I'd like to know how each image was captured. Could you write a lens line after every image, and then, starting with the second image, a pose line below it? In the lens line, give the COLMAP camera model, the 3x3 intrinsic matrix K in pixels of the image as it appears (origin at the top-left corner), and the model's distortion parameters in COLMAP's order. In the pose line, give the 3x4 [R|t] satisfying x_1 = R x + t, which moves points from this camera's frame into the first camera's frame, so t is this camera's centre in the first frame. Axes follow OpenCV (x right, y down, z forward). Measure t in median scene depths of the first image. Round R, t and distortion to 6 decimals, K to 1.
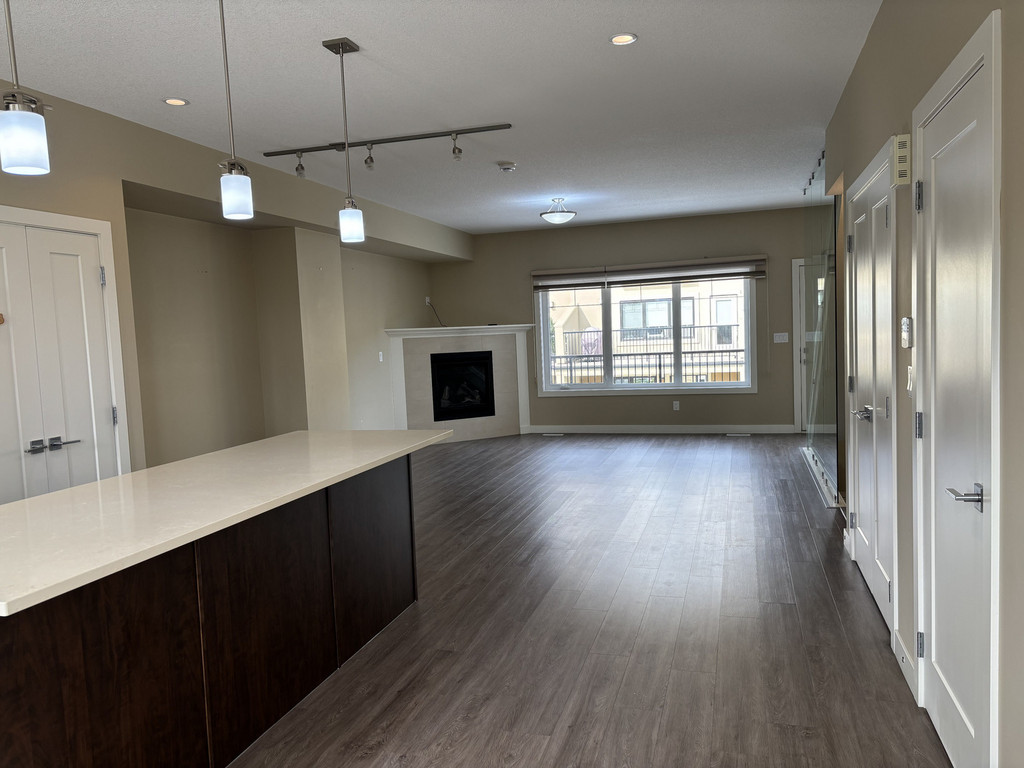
lens RADIAL K [[767.1, 0, 516.3], [0, 767.1, 394.9], [0, 0, 1]] dist [0.054641, -0.052956]
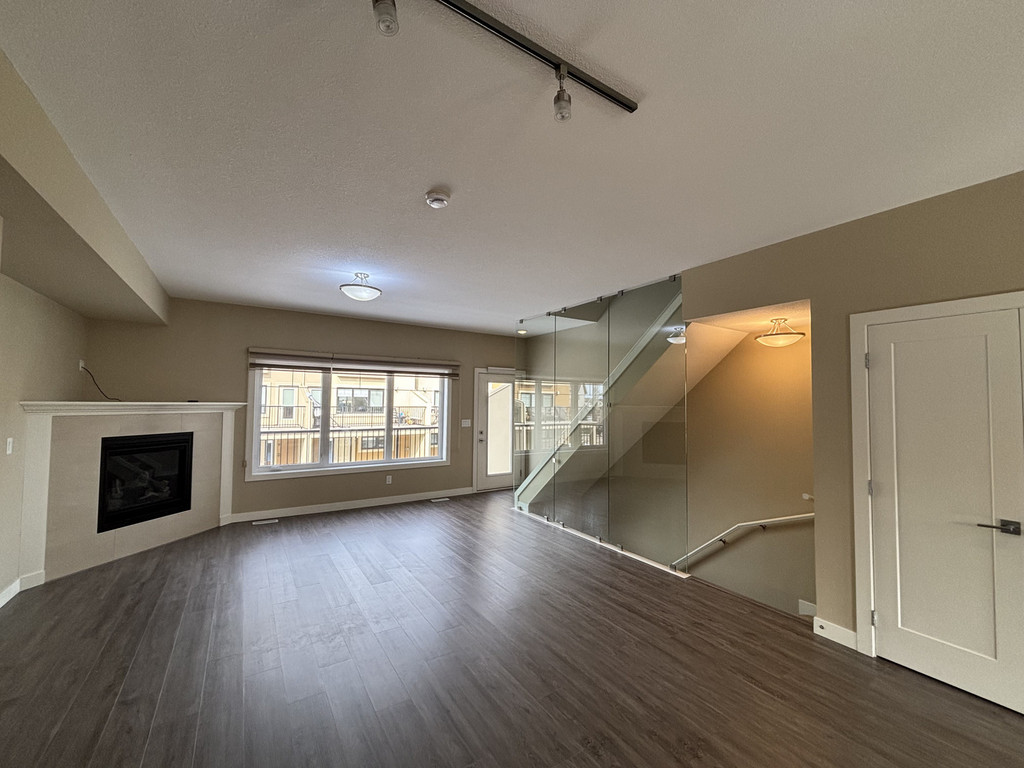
lens RADIAL K [[415.1, 0, 511.3], [0, 415.1, 387.9], [0, 0, 1]] dist [0.004554, -0.000955]
pose [[0.649892, 0.079508, 0.755856, -0.308098], [0.024517, 0.991802, -0.125407, -0.078677], [-0.759631, 0.100032, 0.642615, 0.859523]]
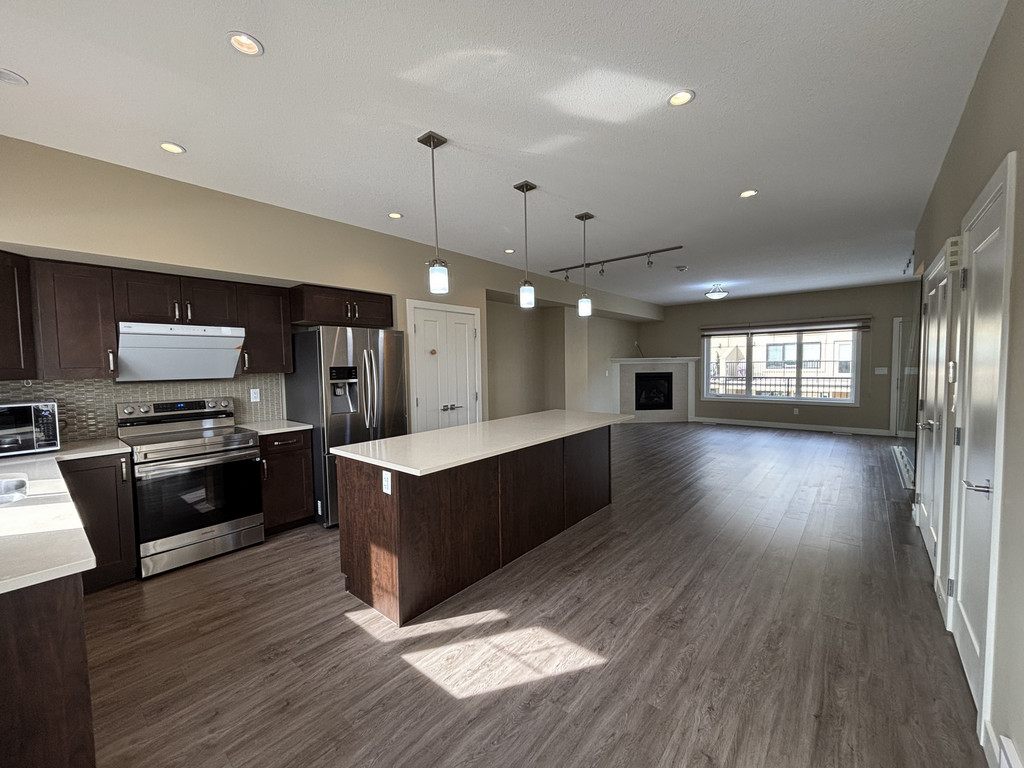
lens RADIAL K [[415.1, 0, 513.8], [0, 415.1, 388.1], [0, 0, 1]] dist [0.004554, -0.000955]
pose [[0.914487, 0.051308, -0.401348, 0.038086], [-0.056020, 0.998430, -0.000005, -0.002134], [0.400718, 0.022488, 0.915925, -0.024816]]
